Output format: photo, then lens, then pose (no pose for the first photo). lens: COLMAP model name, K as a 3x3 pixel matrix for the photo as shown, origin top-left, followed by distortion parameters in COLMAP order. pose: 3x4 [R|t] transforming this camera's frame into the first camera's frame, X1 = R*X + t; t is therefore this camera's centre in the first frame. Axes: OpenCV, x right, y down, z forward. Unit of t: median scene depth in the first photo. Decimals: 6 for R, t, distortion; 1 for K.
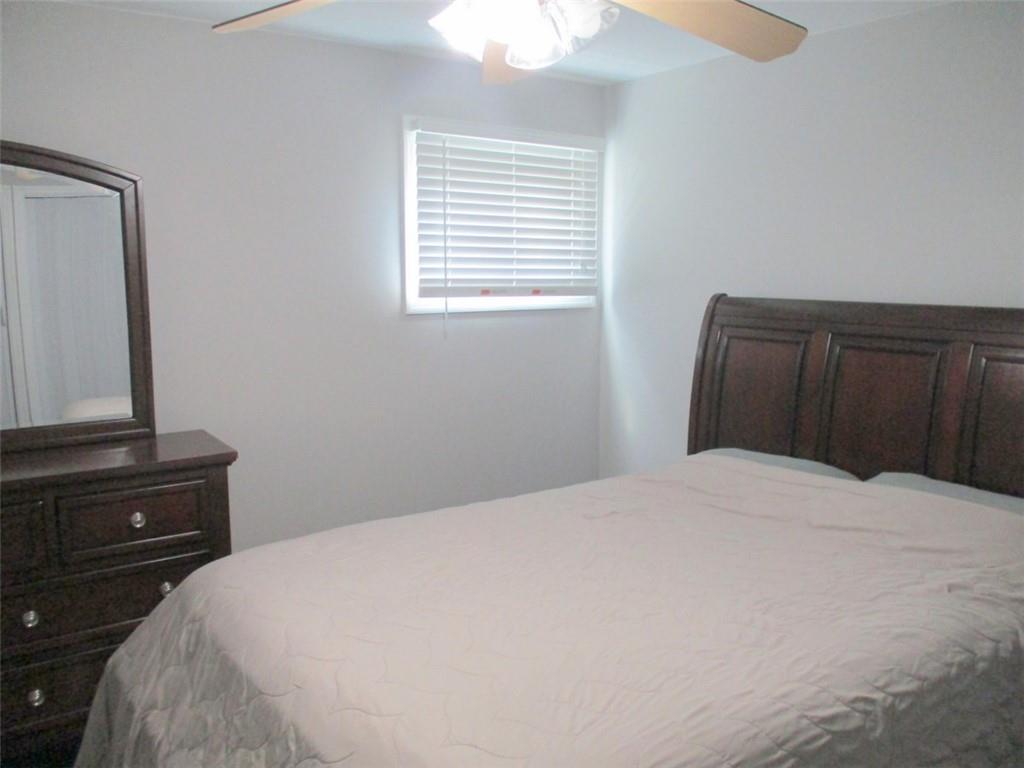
lens RADIAL K [[853.6, 0, 512.8], [0, 853.6, 364.8], [0, 0, 1]] dist [-0.031266, 0.005748]
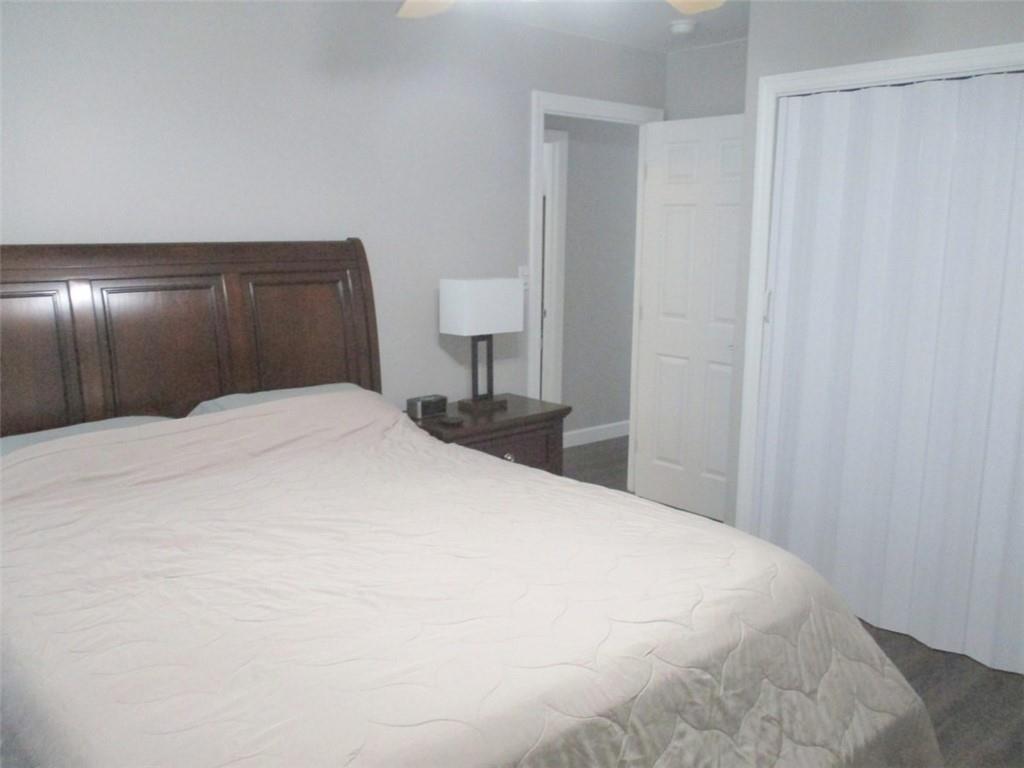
lens RADIAL K [[853.6, 0, 512.8], [0, 853.6, 364.8], [0, 0, 1]] dist [-0.031266, 0.005748]
pose [[-0.082028, -0.185162, 0.979278, -1.073917], [0.101541, 0.975924, 0.193033, -0.144837], [-0.991444, 0.115272, -0.061252, 1.116114]]
